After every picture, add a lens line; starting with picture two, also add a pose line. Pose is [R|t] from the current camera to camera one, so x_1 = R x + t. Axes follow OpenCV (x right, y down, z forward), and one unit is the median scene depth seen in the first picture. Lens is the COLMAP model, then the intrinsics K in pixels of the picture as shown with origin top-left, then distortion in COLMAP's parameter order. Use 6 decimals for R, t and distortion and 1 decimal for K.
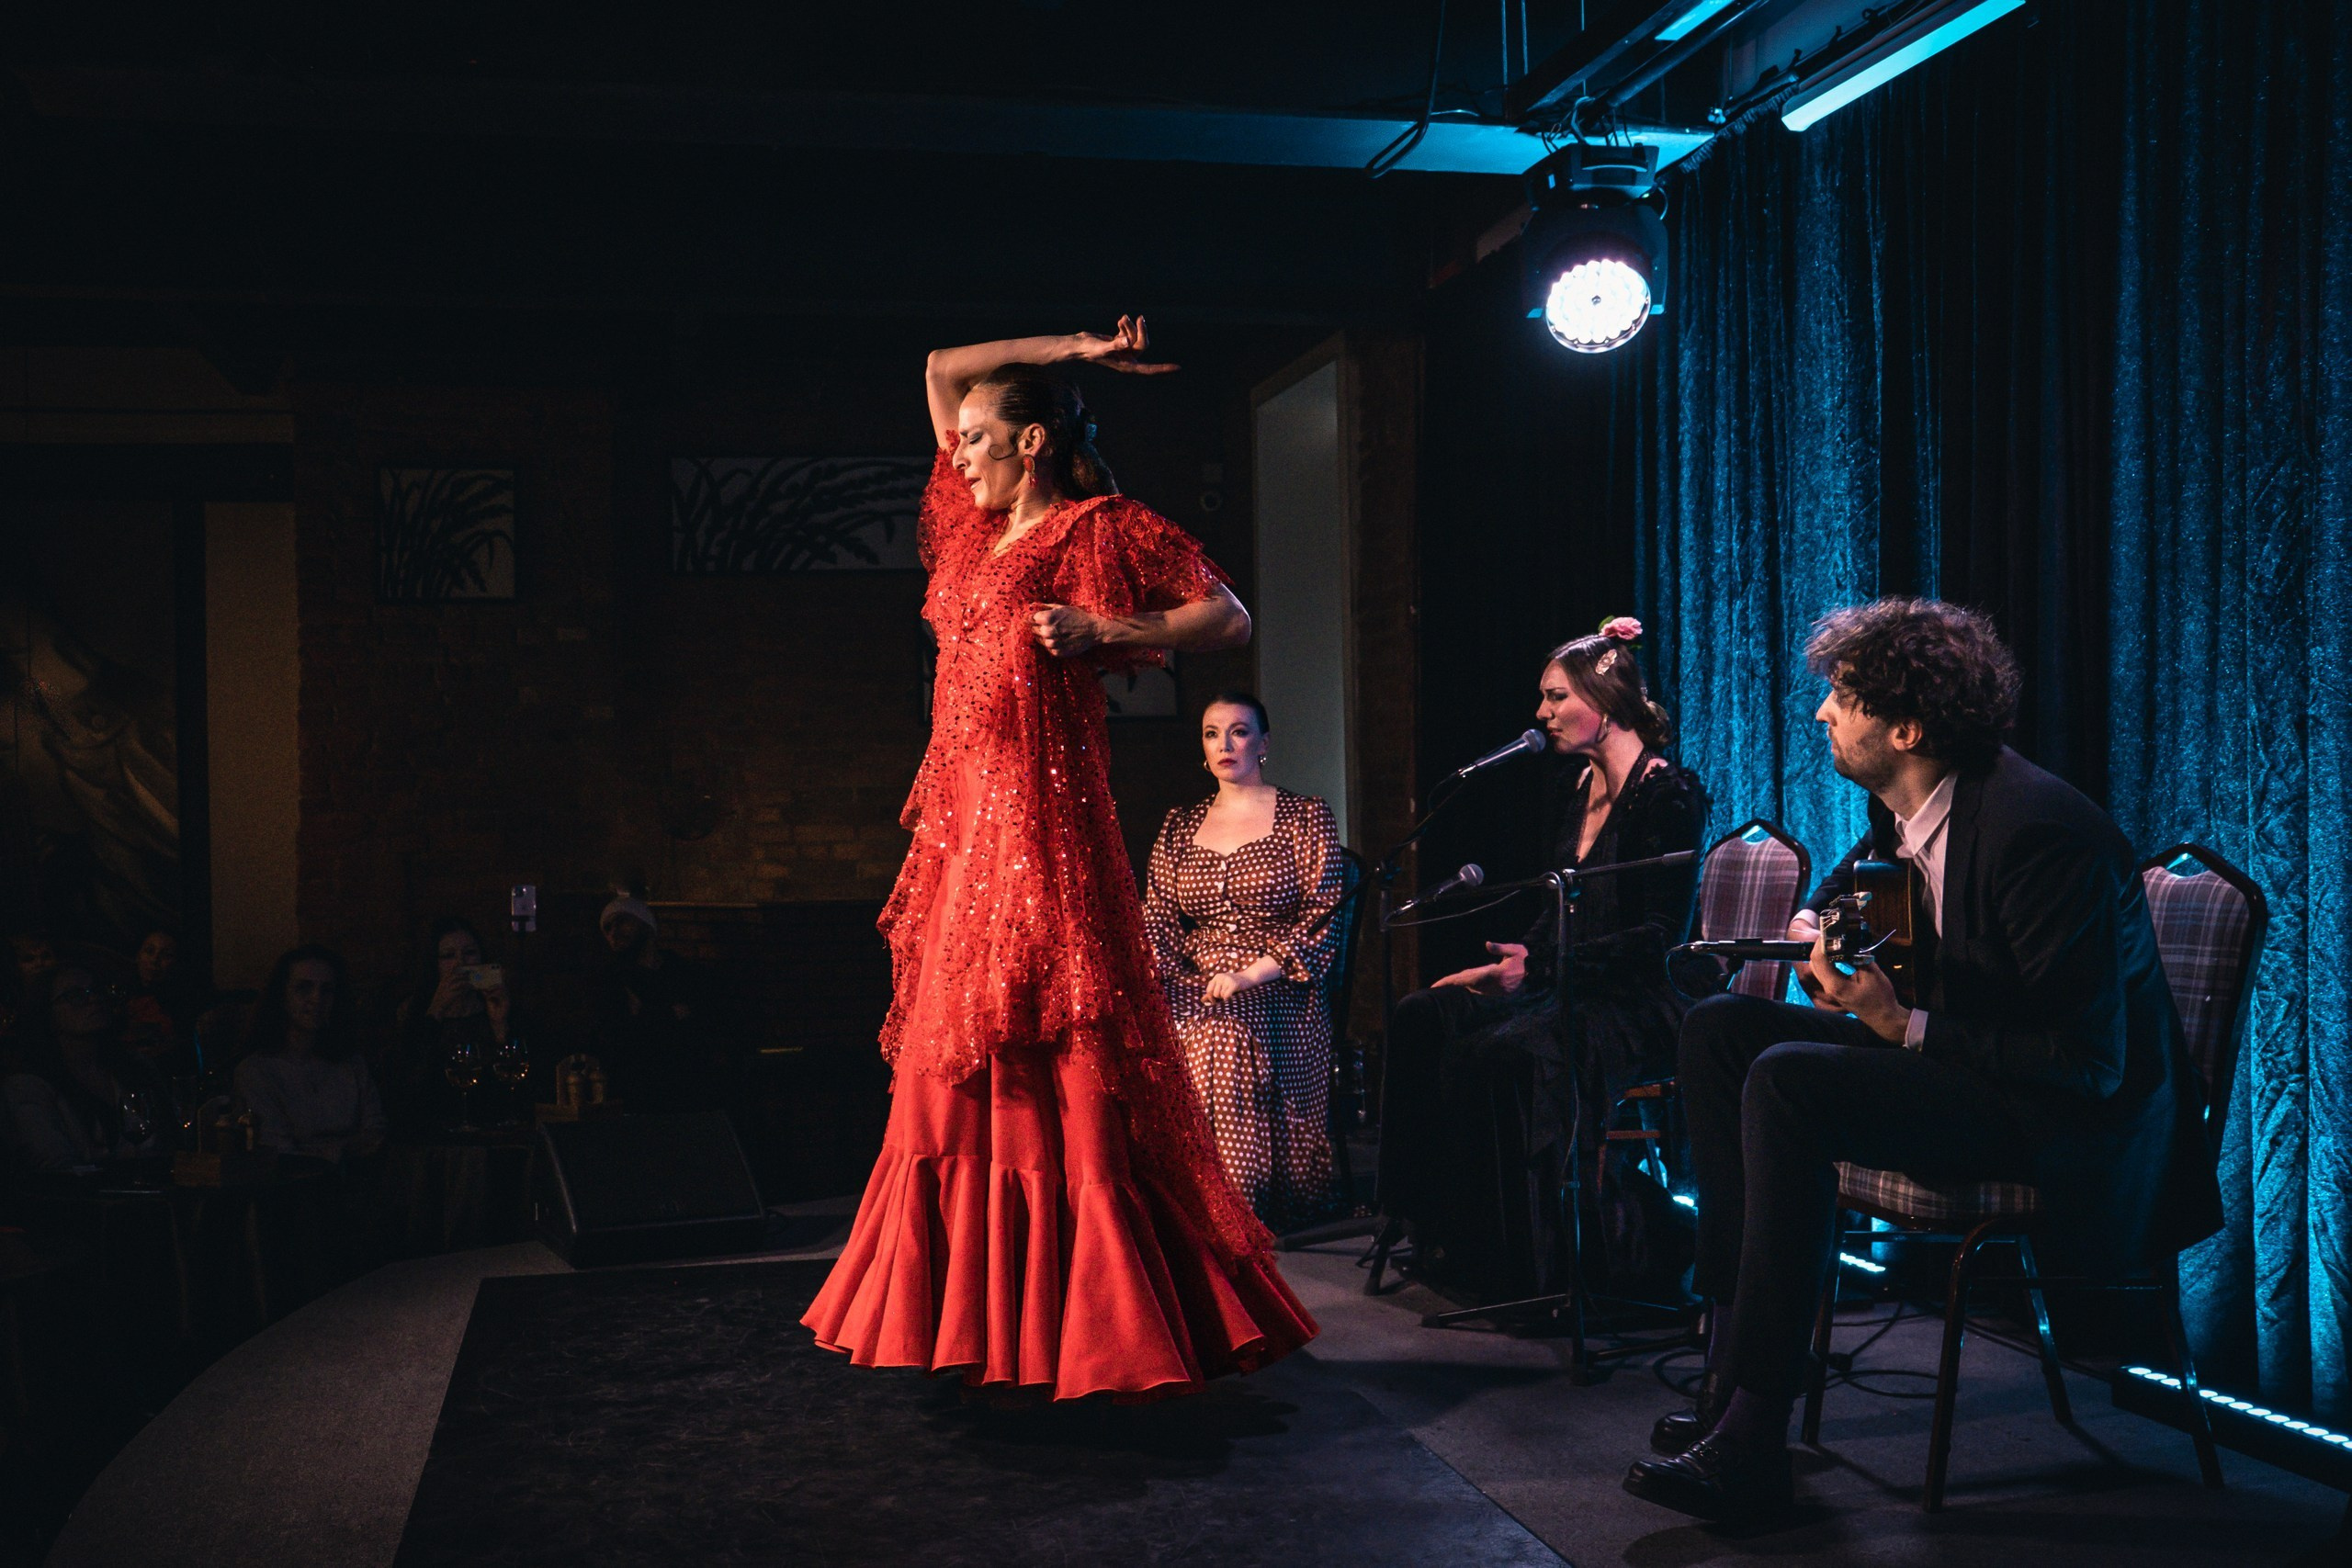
lens RADIAL K [[2497.8, 0, 1184.0], [0, 2497.8, 787.3], [0, 0, 1]] dist [-0.034616, 0.000000]
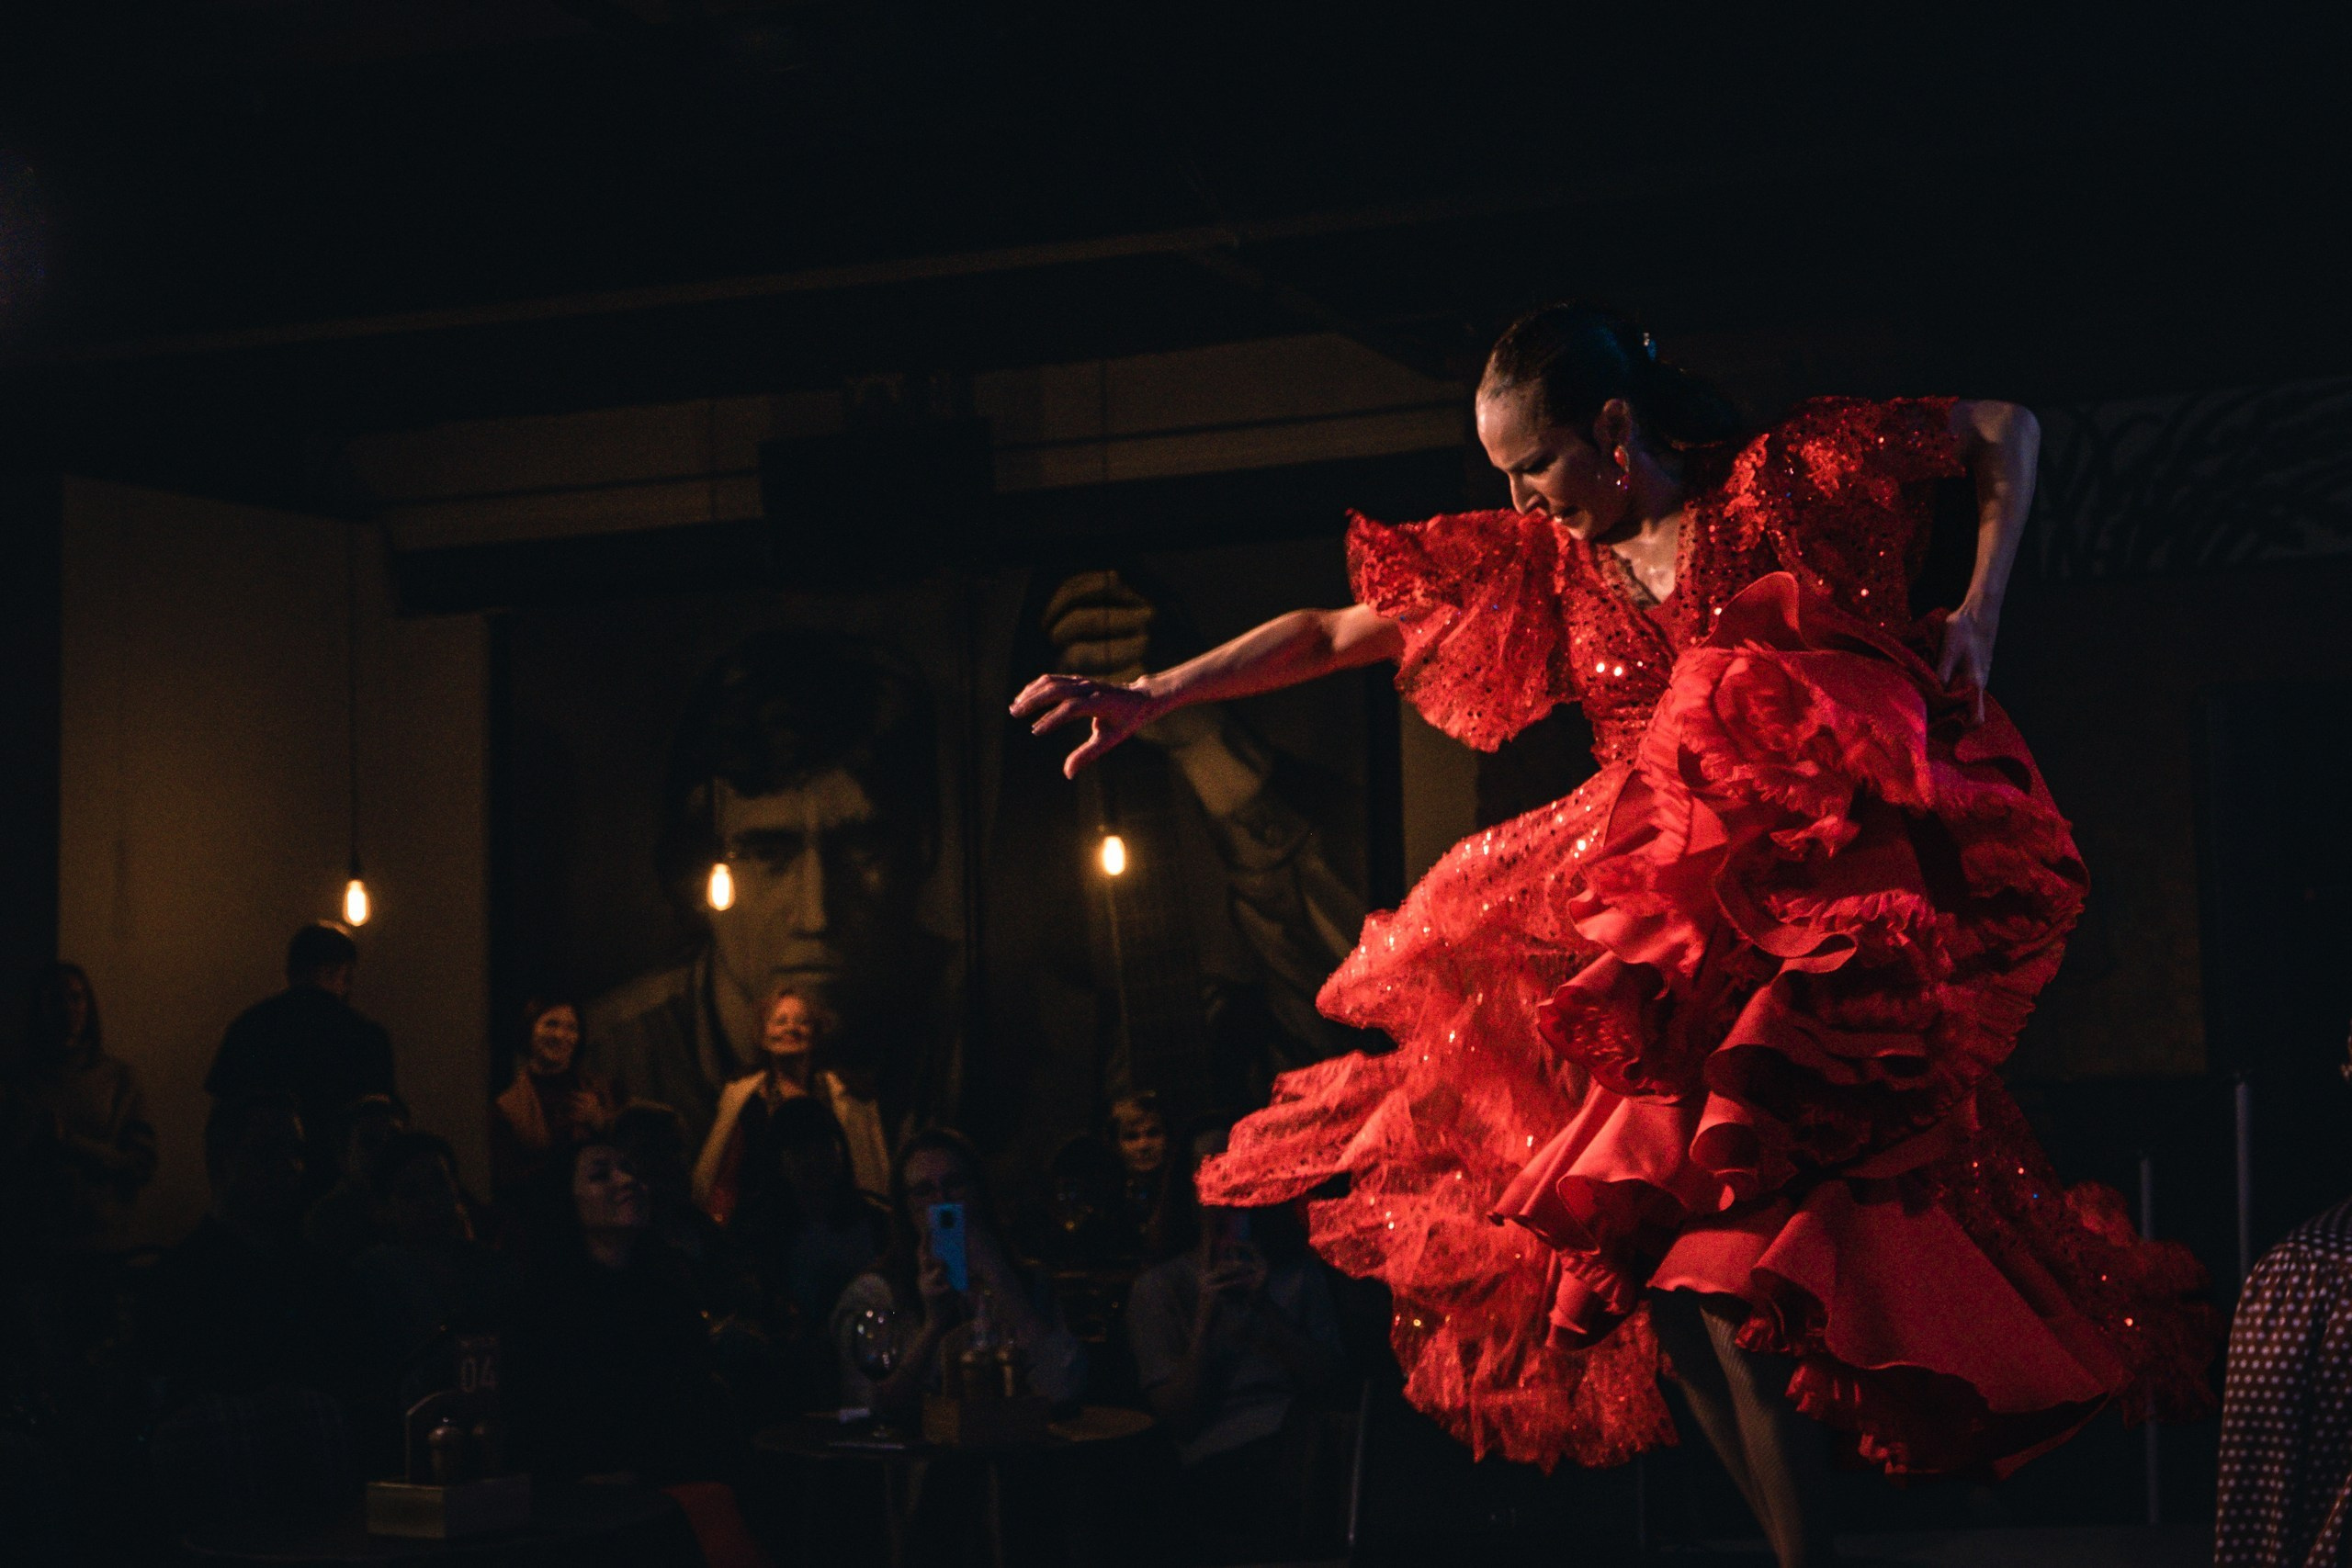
lens RADIAL K [[3596.0, 0, 1180.5], [0, 3596.0, 735.9], [0, 0, 1]] dist [0.154363, 0.000000]
pose [[0.827259, -0.049258, -0.559657, 0.156240], [0.016992, 0.997887, -0.062711, 0.012159], [0.561564, 0.042369, 0.826348, 0.088482]]
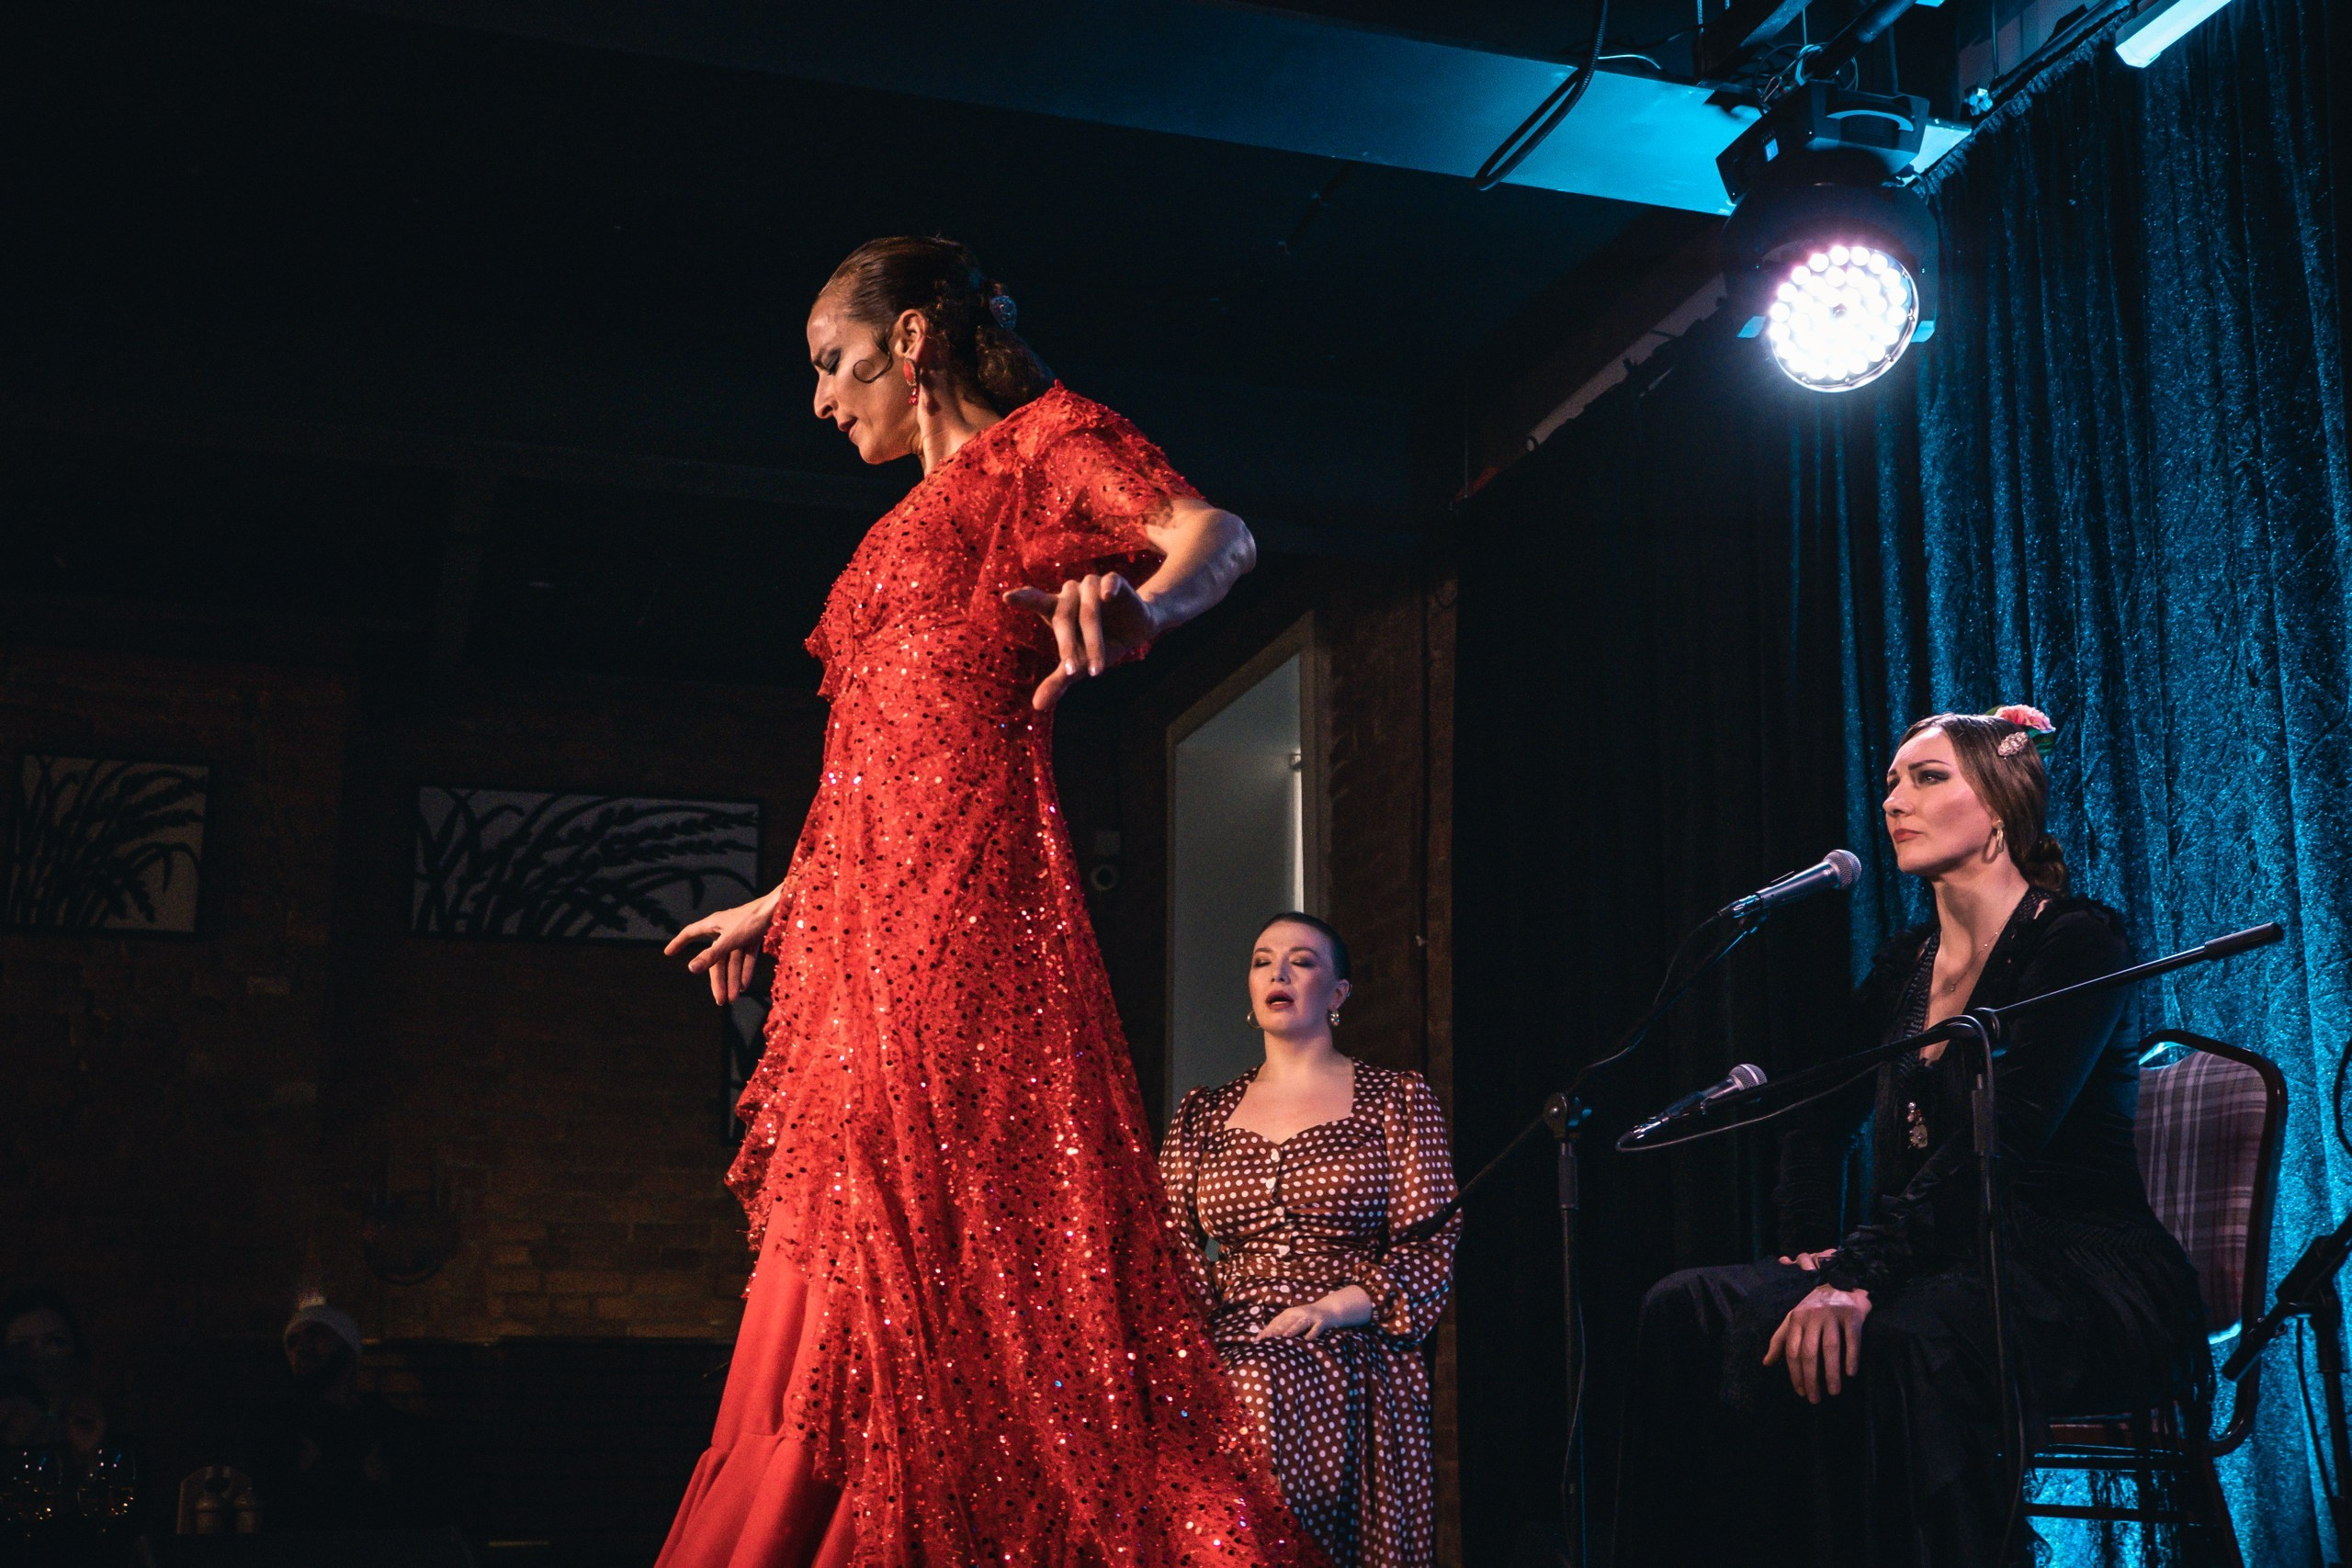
lens RADIAL K [[2673.8, 0, 1177.8], [0, 2673.8, 818.2], [0, 0, 1]] dist [0.009924, 0.000000]
pose [[0.996001, 0.035927, 0.081806, -0.042154], [-0.017160, 0.975469, -0.219468, 0.062134], [-0.087684, 0.217187, 0.972184, 0.187760]]
